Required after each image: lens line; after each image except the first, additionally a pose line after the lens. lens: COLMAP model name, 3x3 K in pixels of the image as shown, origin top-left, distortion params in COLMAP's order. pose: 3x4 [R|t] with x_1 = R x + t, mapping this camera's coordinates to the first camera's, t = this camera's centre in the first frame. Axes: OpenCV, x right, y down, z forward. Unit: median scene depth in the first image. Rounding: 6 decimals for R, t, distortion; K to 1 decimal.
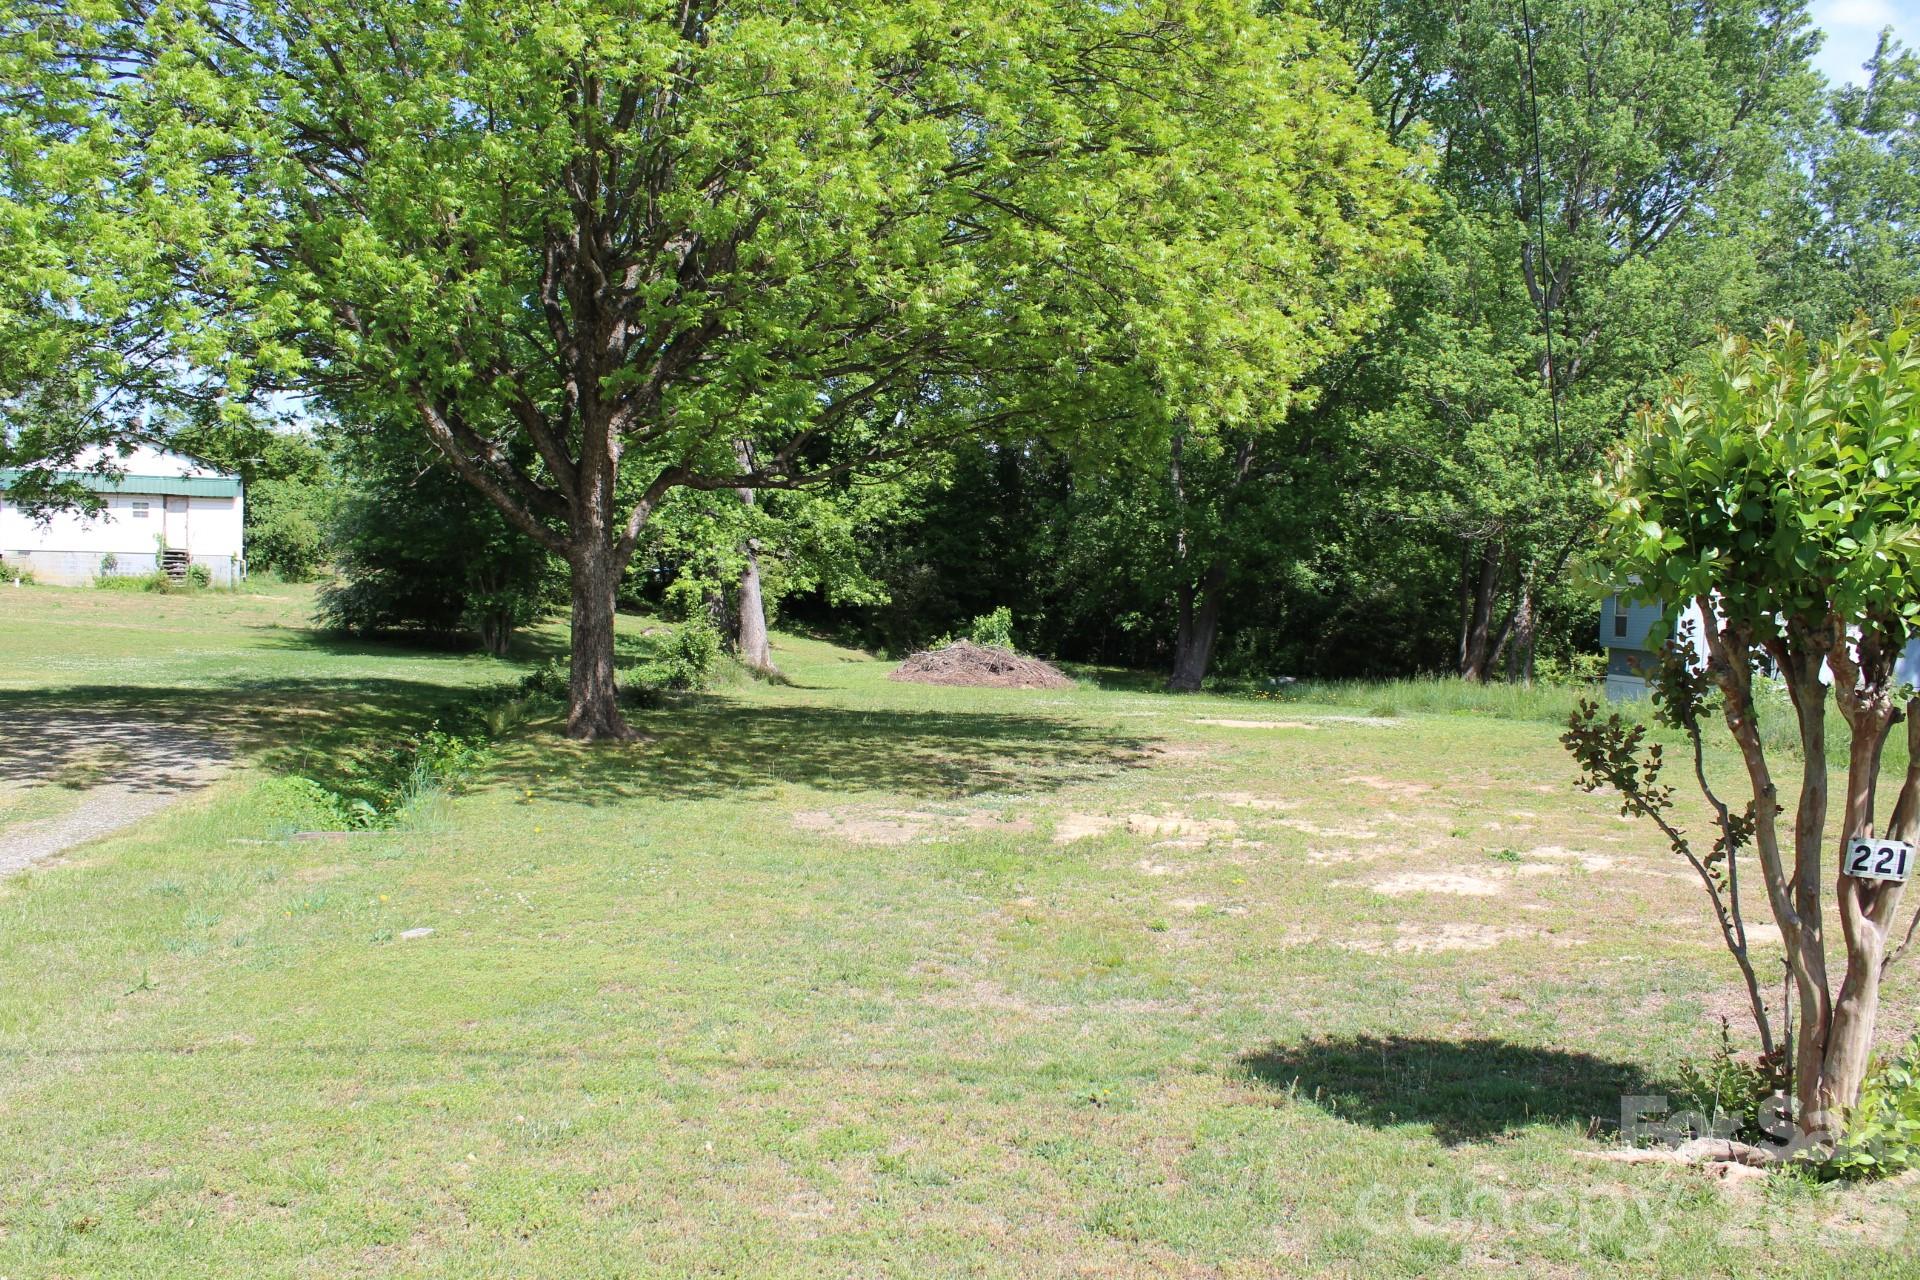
lens RADIAL K [[1577.7, 0, 960.0], [0, 1577.7, 640.0], [0, 0, 1]] dist [-0.156188, 0.118716]
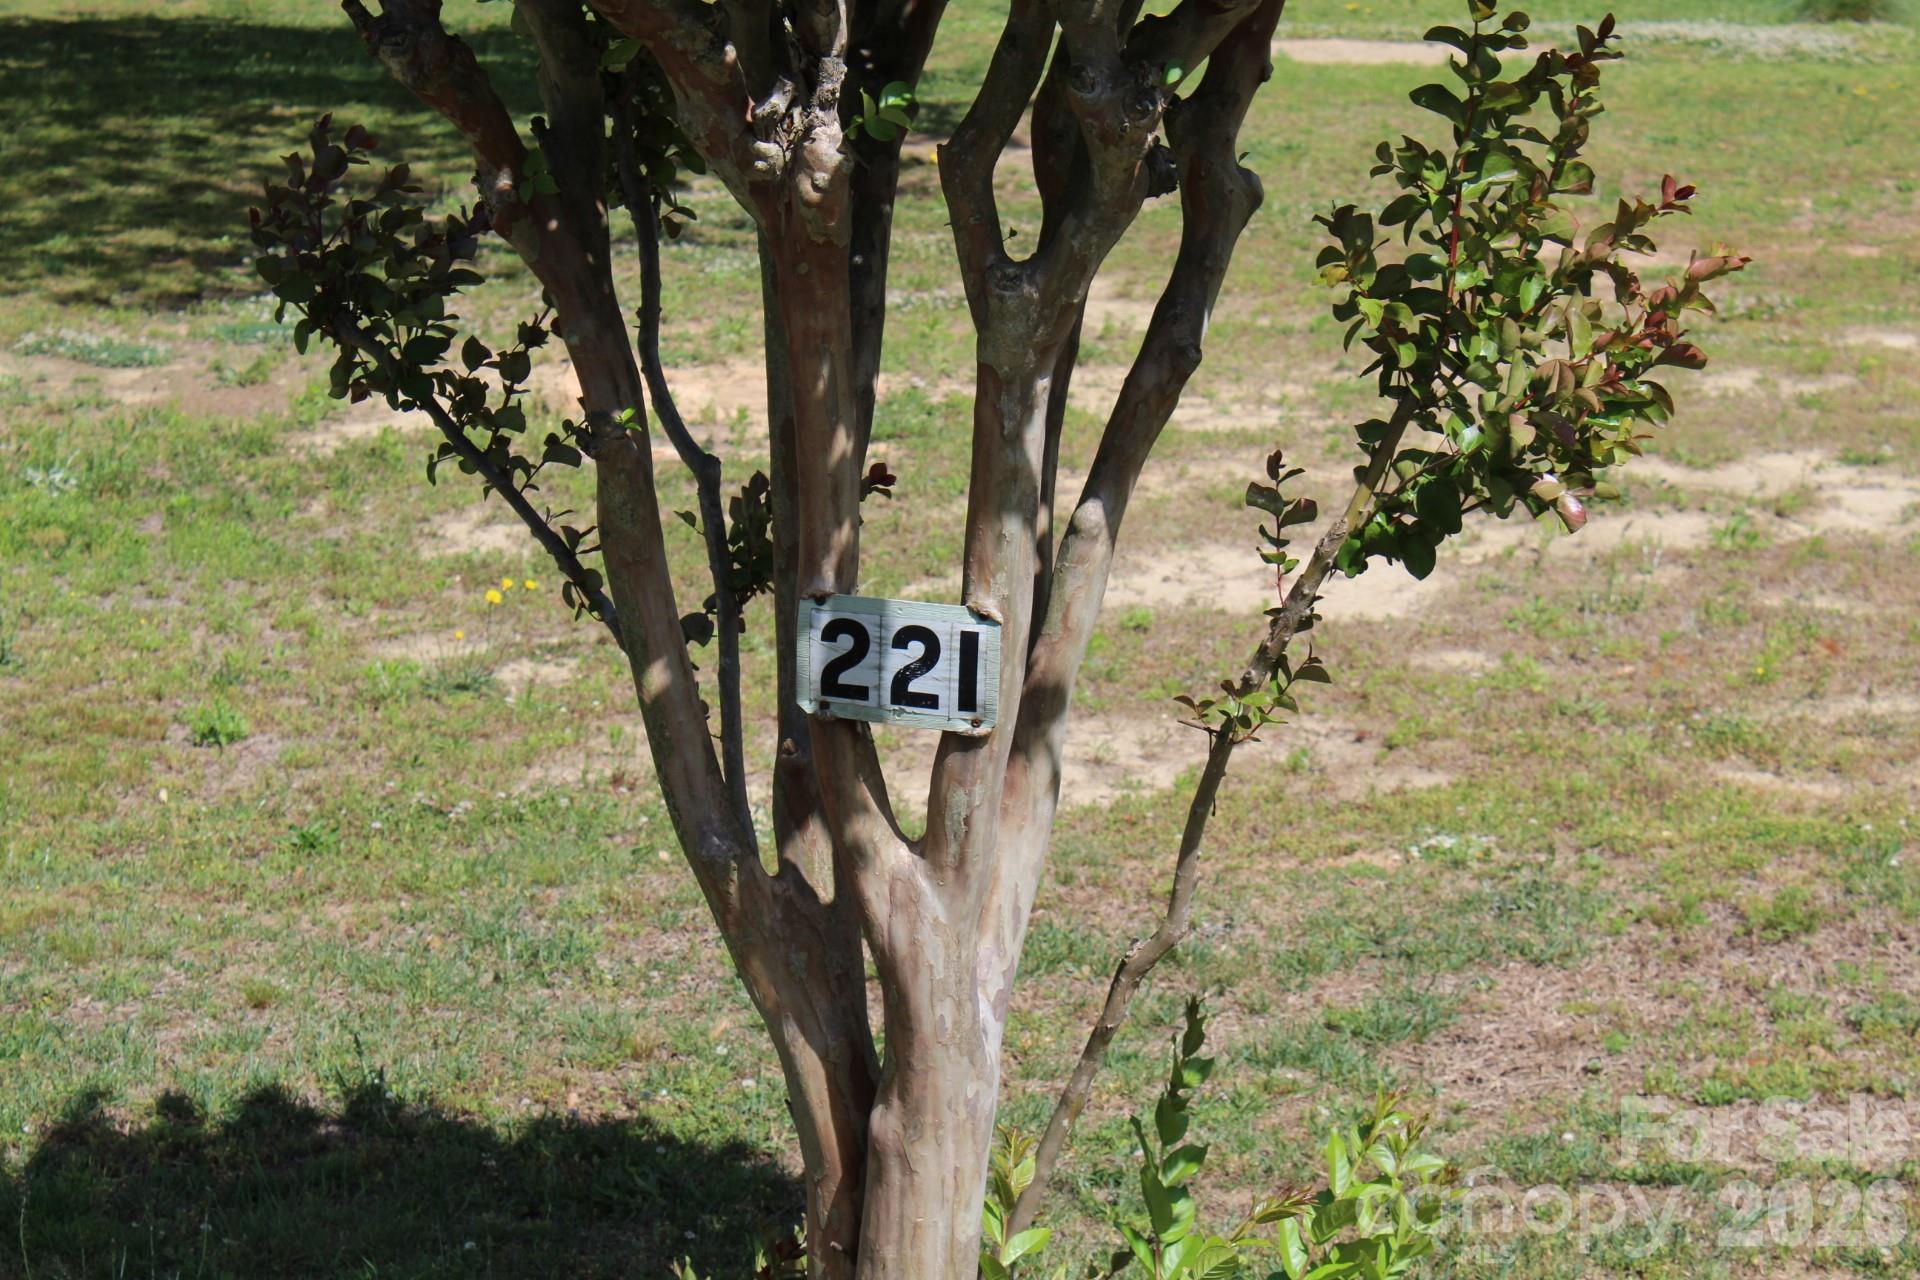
lens RADIAL K [[4512.3, 0, 960.0], [0, 4512.3, 640.0], [0, 0, 1]] dist [0.087993, -0.023434]
pose [[0.999833, -0.015693, -0.009415, 0.111225], [0.017165, 0.982565, 0.185125, -0.004683], [0.006345, -0.185255, 0.982670, 0.019821]]
